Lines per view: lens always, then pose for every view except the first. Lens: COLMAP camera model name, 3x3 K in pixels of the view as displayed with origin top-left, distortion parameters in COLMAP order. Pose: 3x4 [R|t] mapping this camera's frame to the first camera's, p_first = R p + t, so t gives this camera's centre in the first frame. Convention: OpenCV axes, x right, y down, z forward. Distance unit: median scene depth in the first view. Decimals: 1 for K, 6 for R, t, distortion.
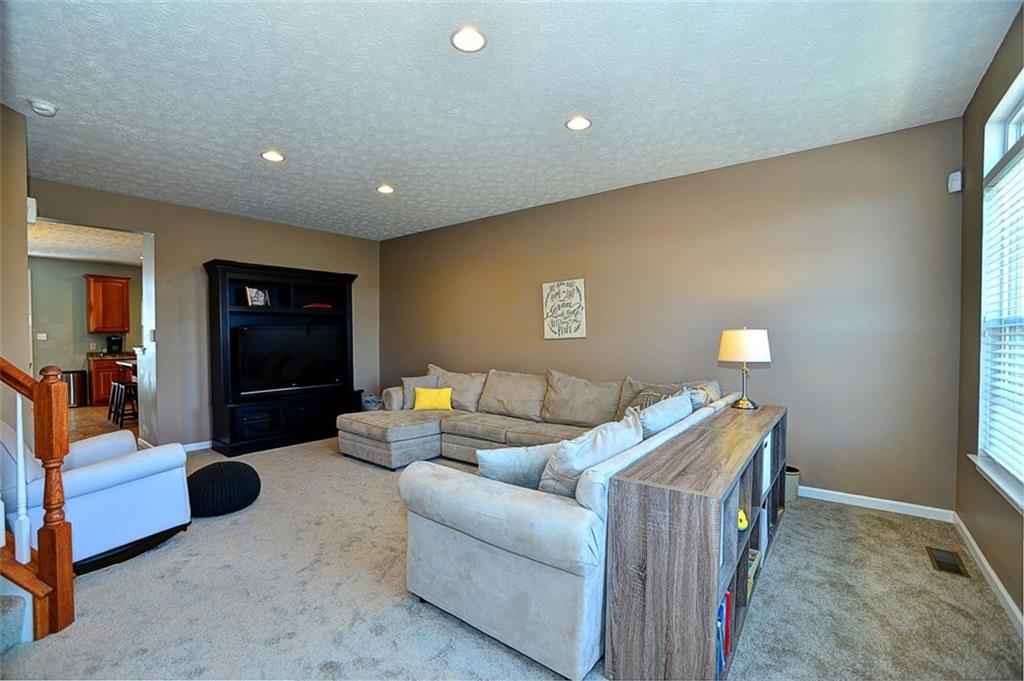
lens RADIAL K [[448.2, 0, 554.1], [0, 448.2, 343.2], [0, 0, 1]] dist [-0.025670, 0.001355]
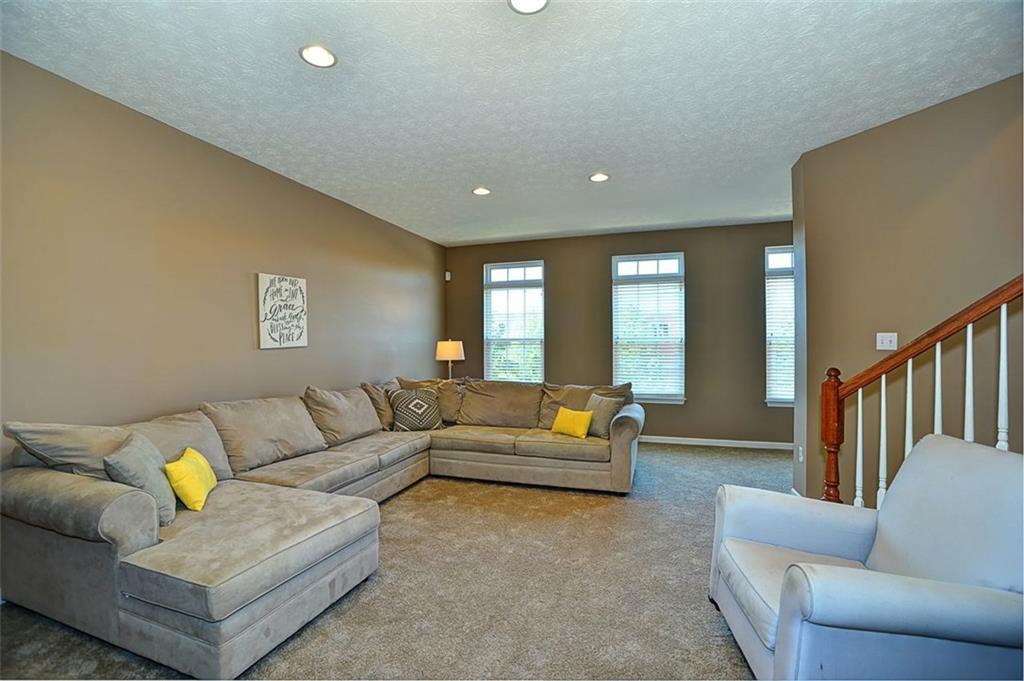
lens RADIAL K [[448.2, 0, 512.1], [0, 448.2, 344.3], [0, 0, 1]] dist [-0.025670, 0.001355]
pose [[-0.281255, -0.000654, 0.959633, -0.857853], [0.017382, 0.999832, 0.005776, -0.014935], [-0.959476, 0.018304, -0.281197, 0.838066]]
